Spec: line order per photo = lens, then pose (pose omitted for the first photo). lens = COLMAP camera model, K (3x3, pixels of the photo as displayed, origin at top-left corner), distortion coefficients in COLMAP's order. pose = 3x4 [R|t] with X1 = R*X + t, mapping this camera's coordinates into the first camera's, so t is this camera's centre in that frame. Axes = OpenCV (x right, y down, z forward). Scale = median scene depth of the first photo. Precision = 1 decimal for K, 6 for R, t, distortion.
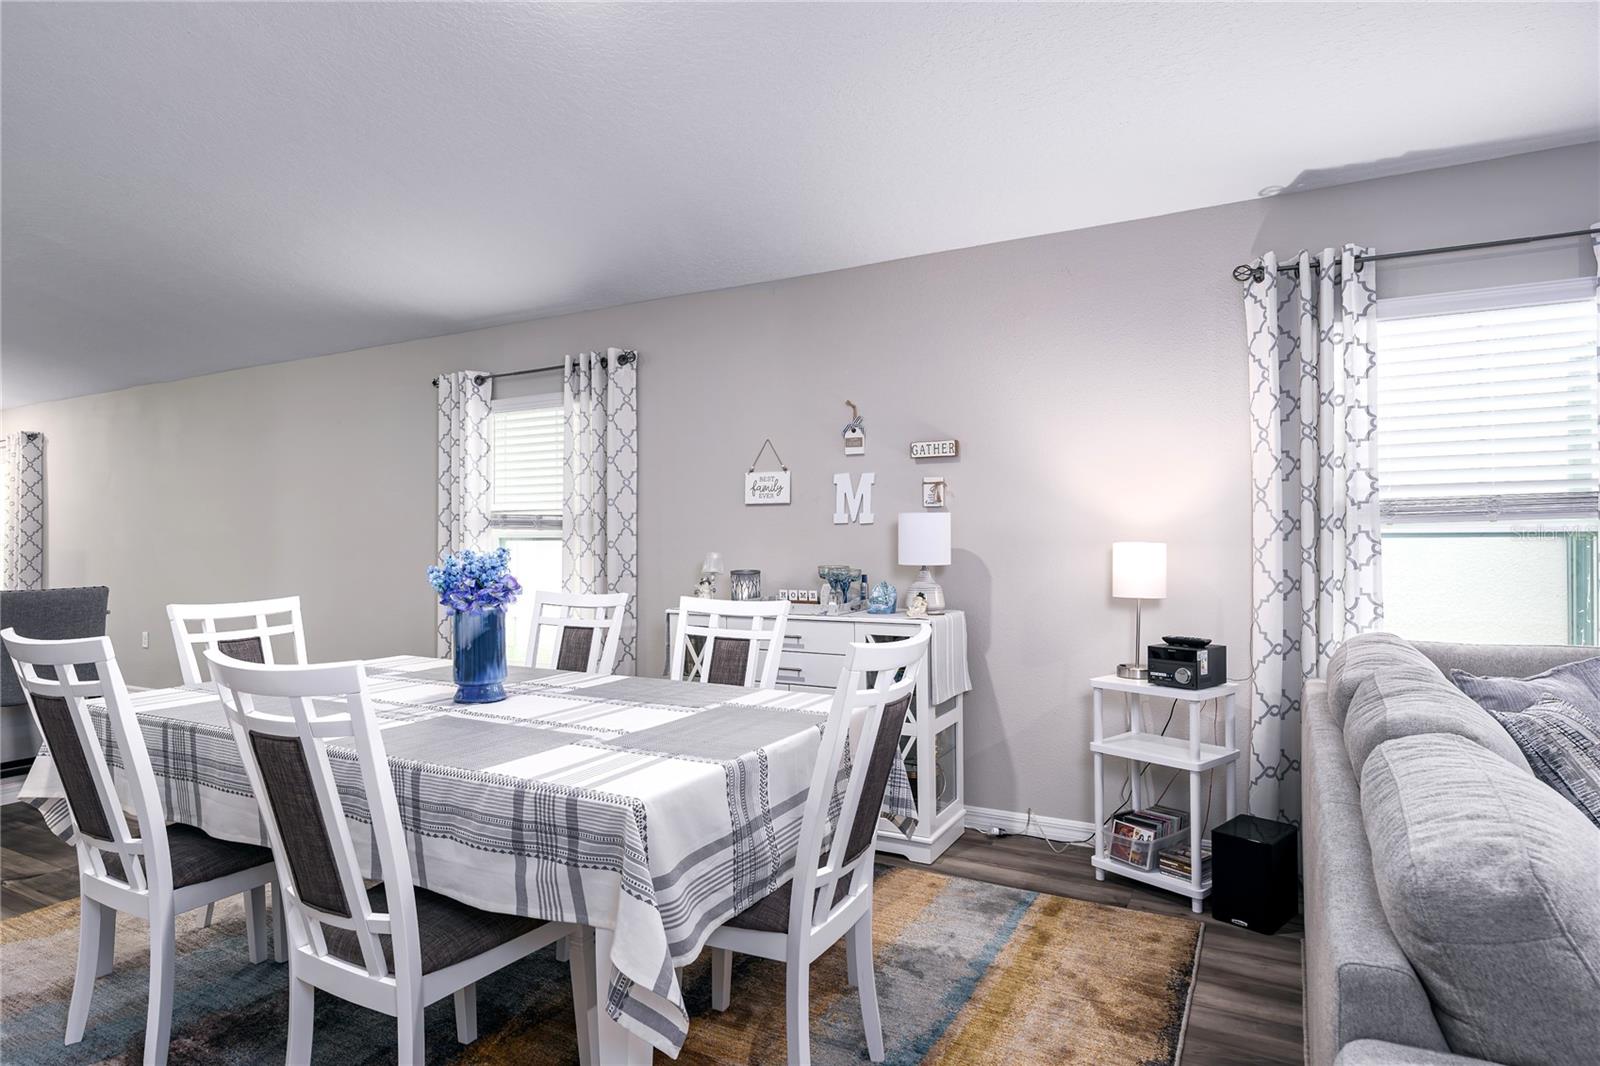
lens RADIAL K [[861.4, 0, 797.1], [0, 861.4, 531.3], [0, 0, 1]] dist [-0.009508, 0.001990]
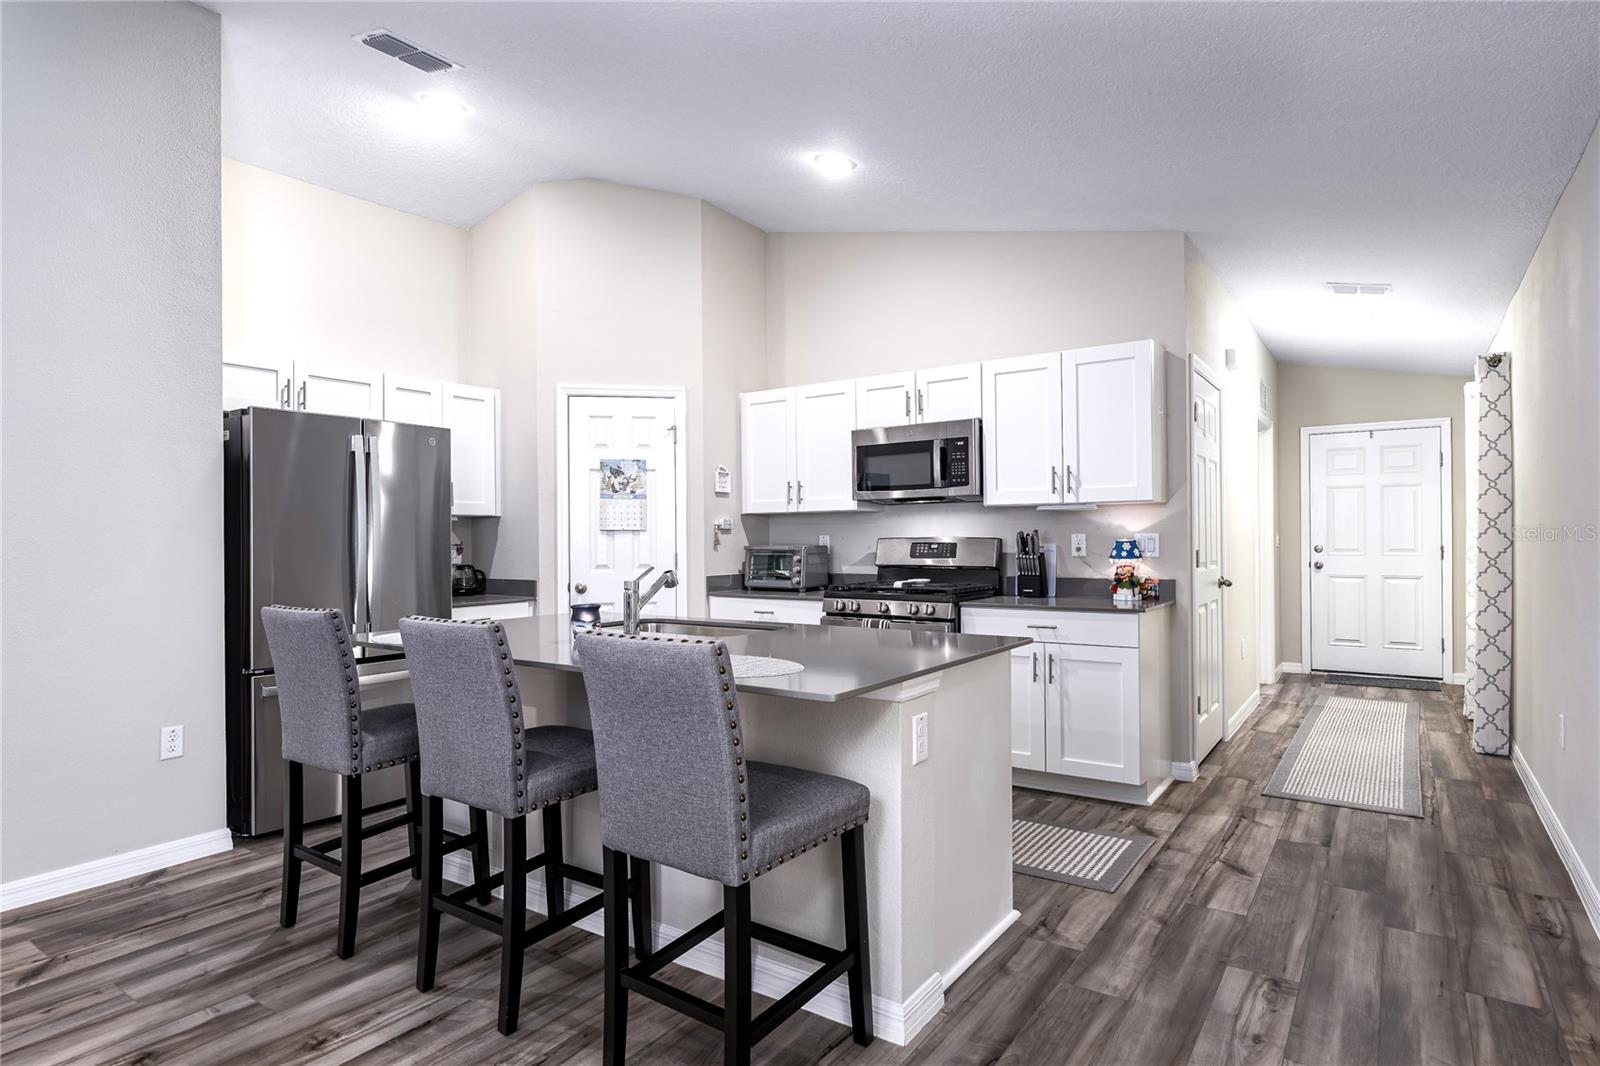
lens RADIAL K [[861.4, 0, 795.8], [0, 861.4, 530.3], [0, 0, 1]] dist [-0.009508, 0.001990]
pose [[-0.132404, -0.004011, -0.991188, -0.529132], [0.019244, 0.999793, -0.006617, 0.017898], [0.991009, -0.019950, -0.132299, 1.462400]]
